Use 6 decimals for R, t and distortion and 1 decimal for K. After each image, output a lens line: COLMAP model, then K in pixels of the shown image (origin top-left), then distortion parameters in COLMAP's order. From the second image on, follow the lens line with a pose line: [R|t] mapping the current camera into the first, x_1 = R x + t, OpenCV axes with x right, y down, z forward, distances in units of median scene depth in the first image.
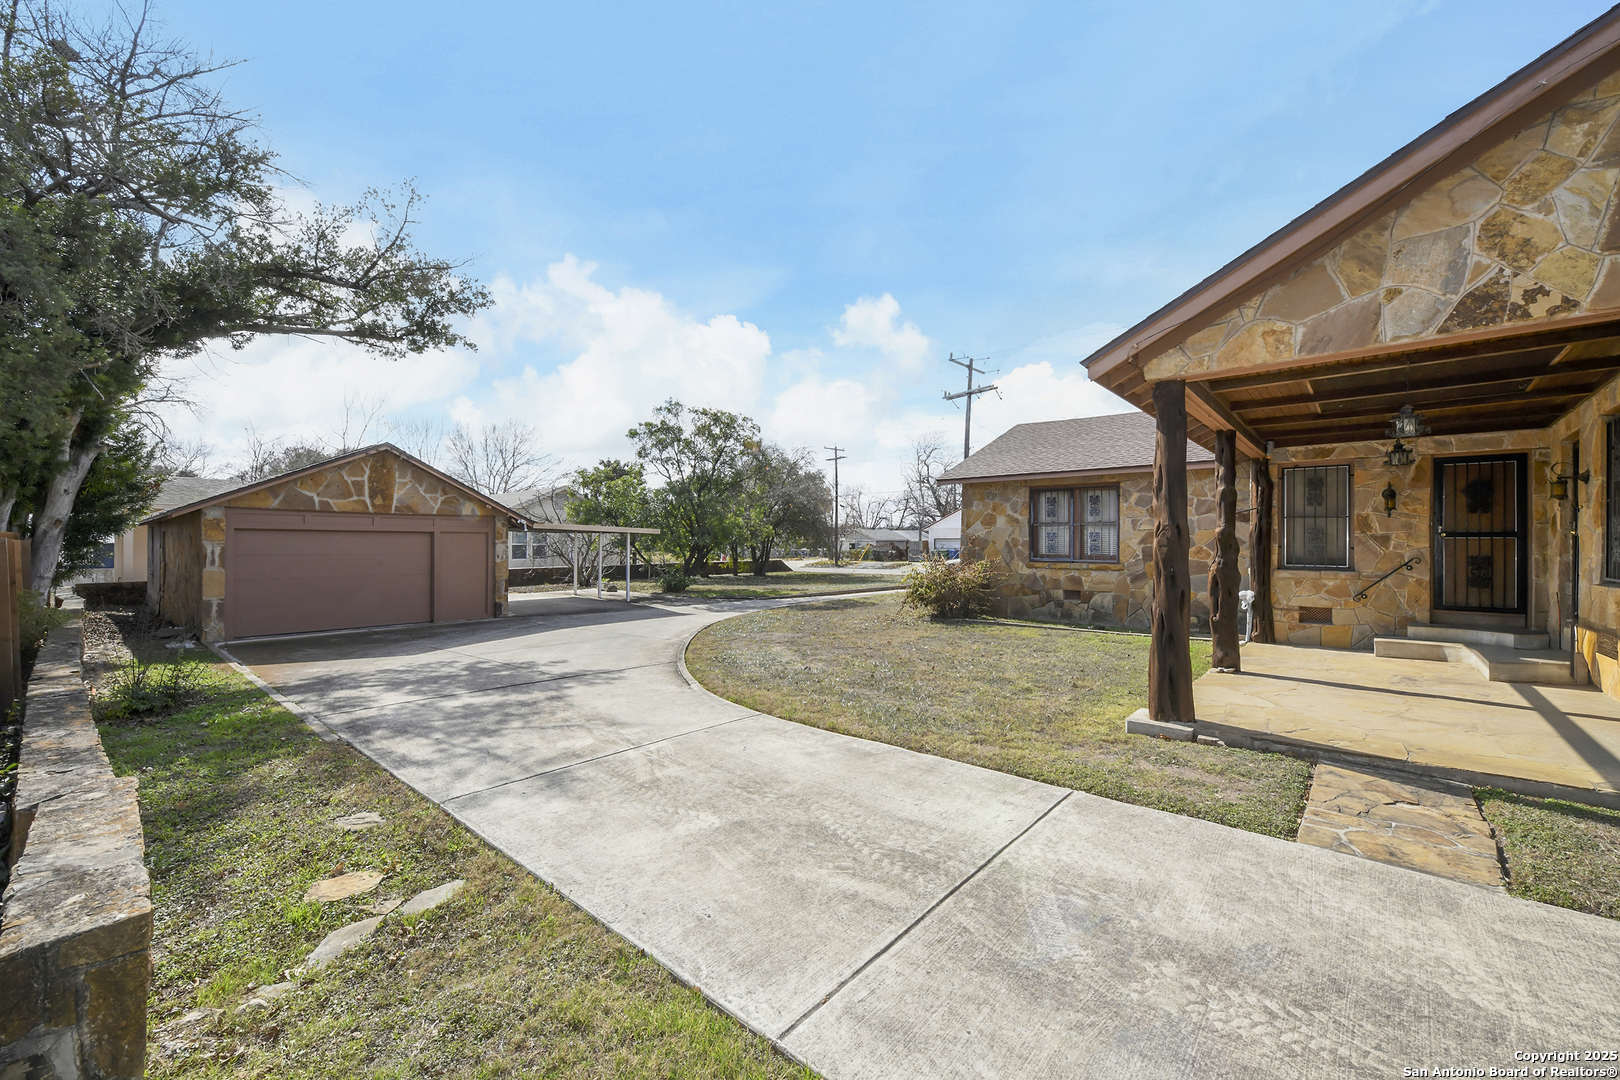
lens RADIAL K [[643.5, 0, 804.2], [0, 643.5, 538.7], [0, 0, 1]] dist [0.000462, -0.000136]
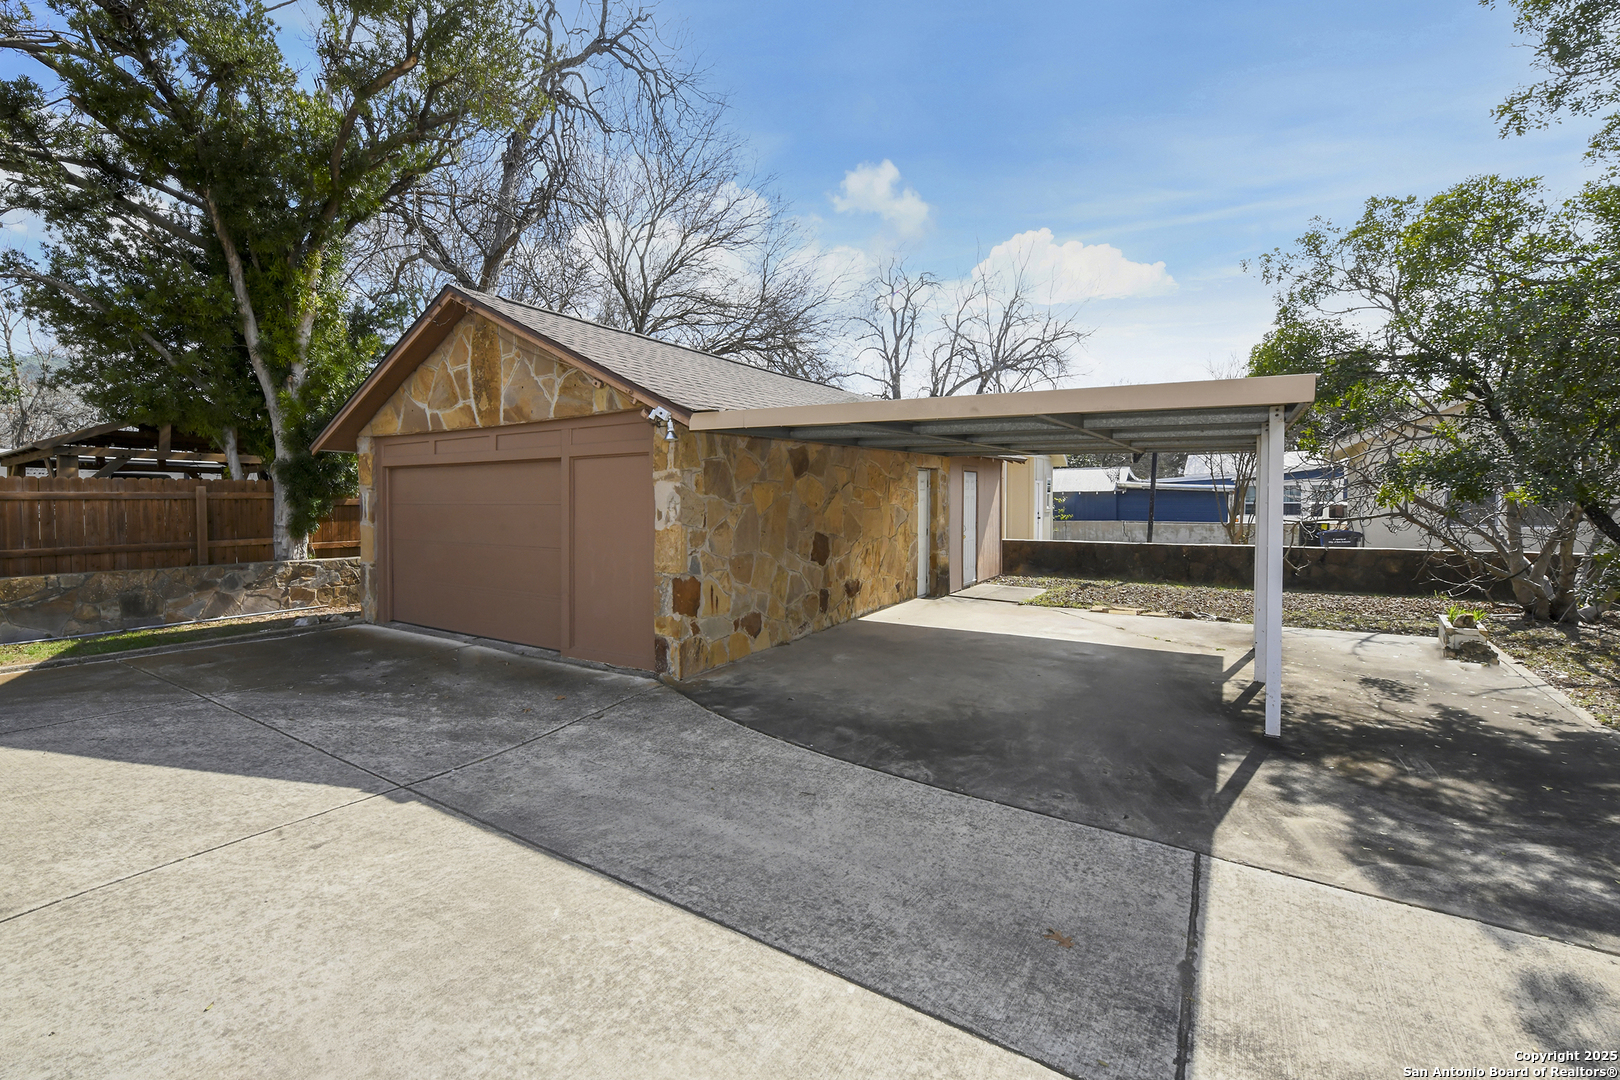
lens RADIAL K [[726.8, 0, 722.1], [0, 726.8, 506.5], [0, 0, 1]] dist [0.001101, -0.000077]
pose [[0.088134, 0.010149, -0.996057, -0.061697], [0.016647, 0.999793, 0.011660, 0.022812], [0.995970, -0.017609, 0.087947, 1.236790]]
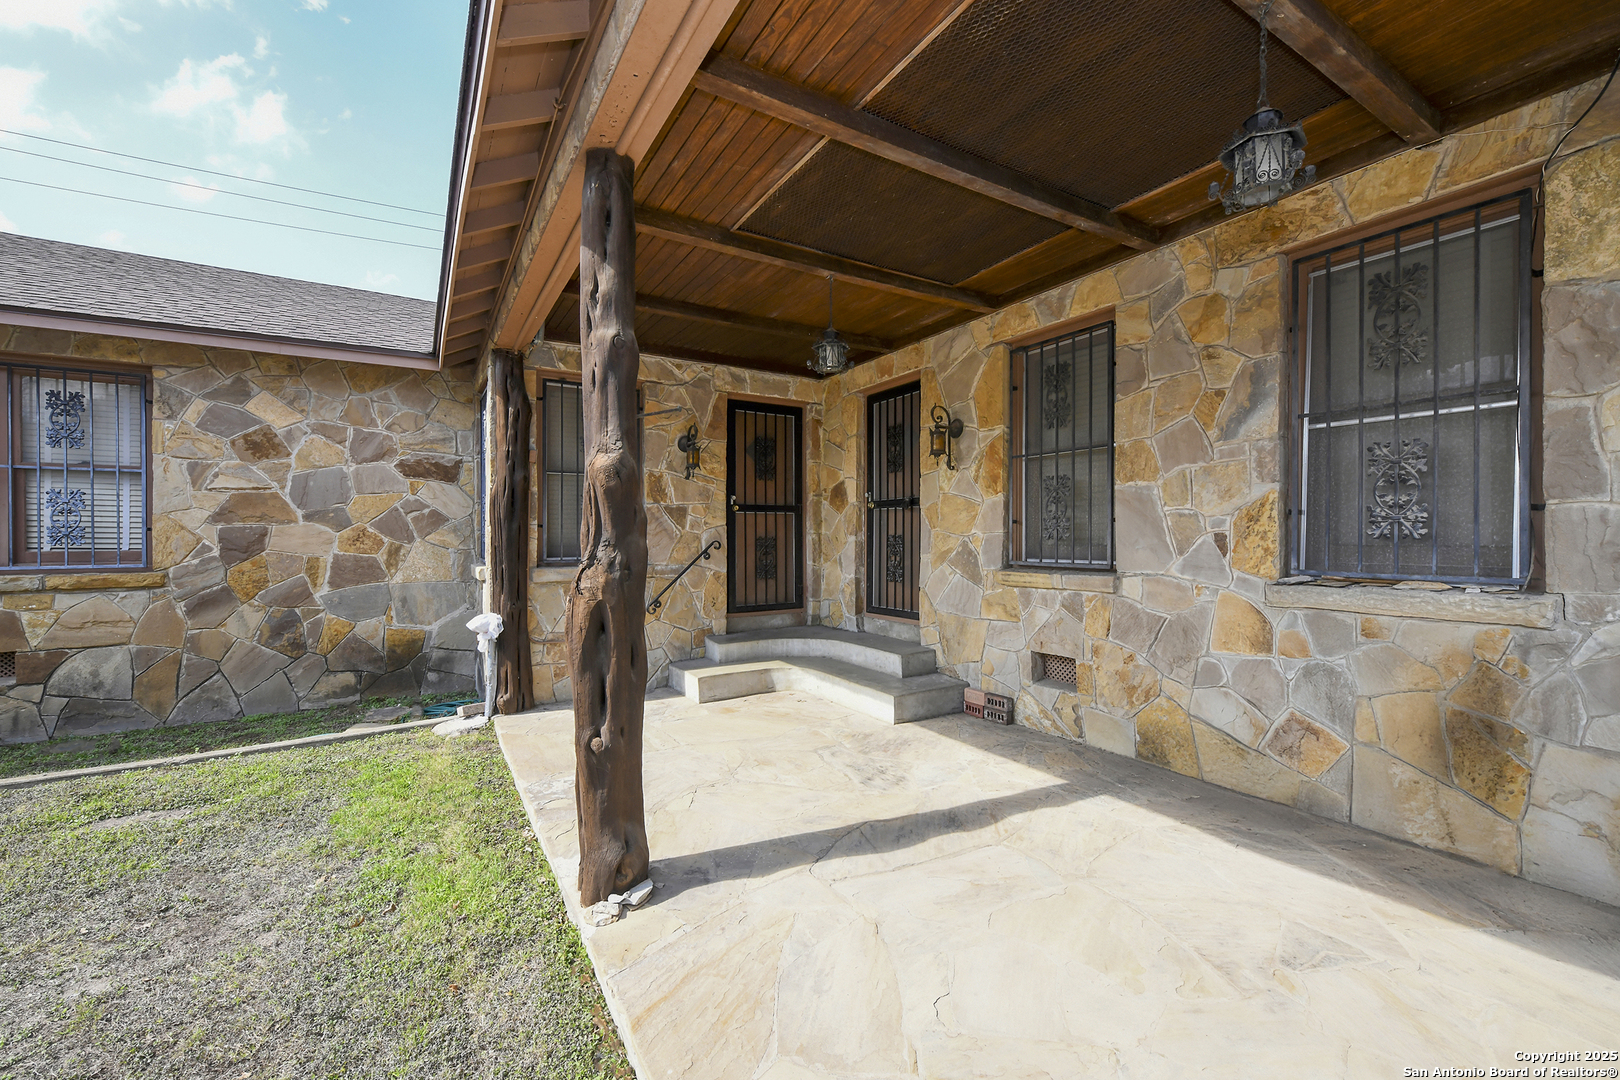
lens RADIAL K [[668.2, 0, 814.9], [0, 668.2, 537.1], [0, 0, 1]] dist [-0.000377, 0.000323]
pose [[0.300370, -0.009431, 0.953776, 0.220210], [-0.002276, 0.999941, 0.010604, 0.012615], [-0.953820, -0.005356, 0.300331, 0.488568]]
